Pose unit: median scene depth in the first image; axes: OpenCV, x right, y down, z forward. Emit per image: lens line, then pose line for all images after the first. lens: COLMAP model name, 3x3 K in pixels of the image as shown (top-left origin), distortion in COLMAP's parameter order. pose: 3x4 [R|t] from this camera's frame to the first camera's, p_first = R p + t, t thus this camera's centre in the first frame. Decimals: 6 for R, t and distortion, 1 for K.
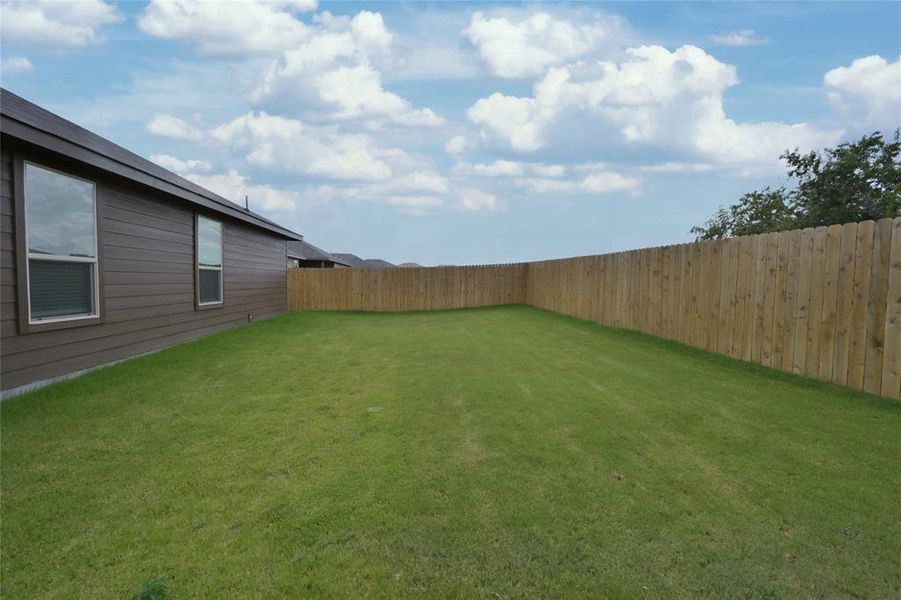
lens RADIAL K [[356.1, 0, 447.3], [0, 356.1, 296.0], [0, 0, 1]] dist [-0.002081, -0.000134]
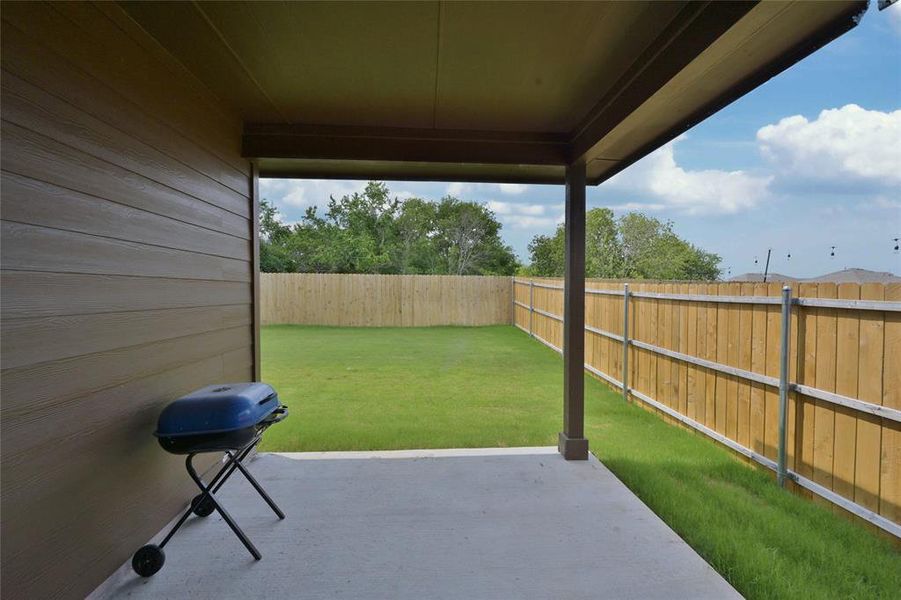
lens RADIAL K [[356.1, 0, 449.6], [0, 356.1, 298.2], [0, 0, 1]] dist [-0.002081, -0.000134]
pose [[0.038044, -0.038340, 0.998540, -0.809729], [0.040724, 0.998493, 0.036786, -0.037777], [-0.998446, 0.039265, 0.039548, 0.154697]]
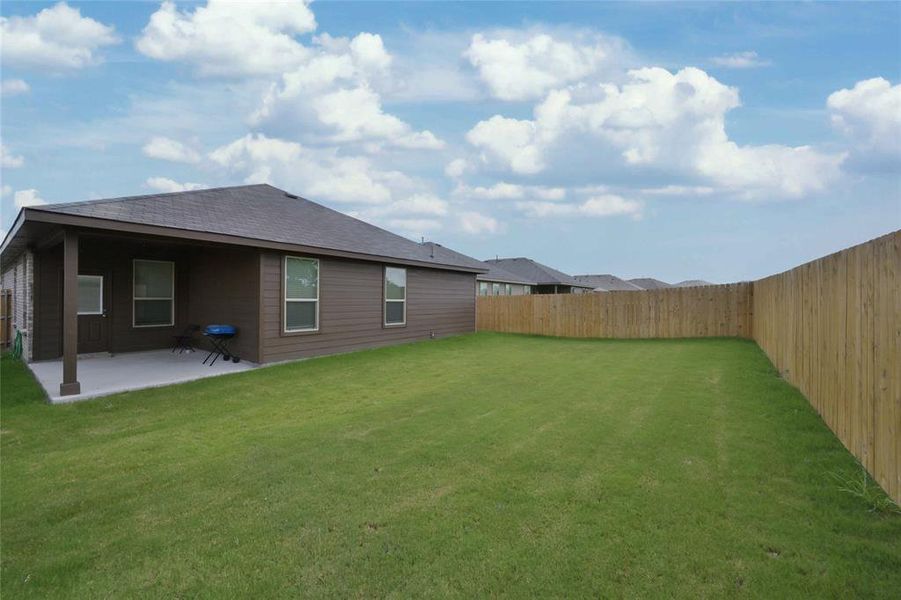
lens RADIAL K [[356.1, 0, 448.5], [0, 356.1, 300.2], [0, 0, 1]] dist [-0.002081, -0.000134]
pose [[0.730988, -0.010795, -0.682304, 0.688983], [-0.021730, 0.999000, -0.039087, -0.034515], [0.682044, 0.043399, 0.730023, 0.081248]]
